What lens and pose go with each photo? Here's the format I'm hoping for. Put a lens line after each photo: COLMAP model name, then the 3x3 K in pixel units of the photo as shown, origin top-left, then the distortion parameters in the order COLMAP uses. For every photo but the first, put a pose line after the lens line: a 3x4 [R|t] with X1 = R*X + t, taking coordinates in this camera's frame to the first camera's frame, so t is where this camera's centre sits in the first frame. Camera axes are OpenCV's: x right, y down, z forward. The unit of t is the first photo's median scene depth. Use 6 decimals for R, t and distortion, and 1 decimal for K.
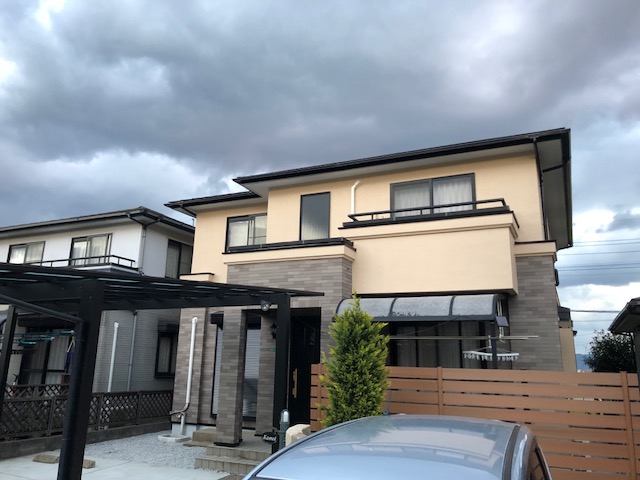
lens RADIAL K [[524.4, 0, 325.4], [0, 524.4, 220.4], [0, 0, 1]] dist [0.063998, -0.005608]
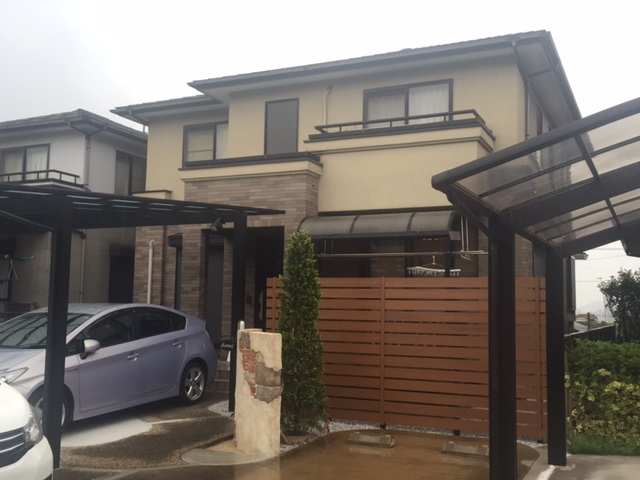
lens RADIAL K [[711.8, 0, 320.4], [0, 711.8, 240.4], [0, 0, 1]] dist [0.088791, 0.000000]
pose [[0.999966, -0.000101, -0.008304, 0.061525], [0.001465, 0.986395, 0.164388, -0.018580], [0.008175, -0.164394, 0.986361, -0.245750]]
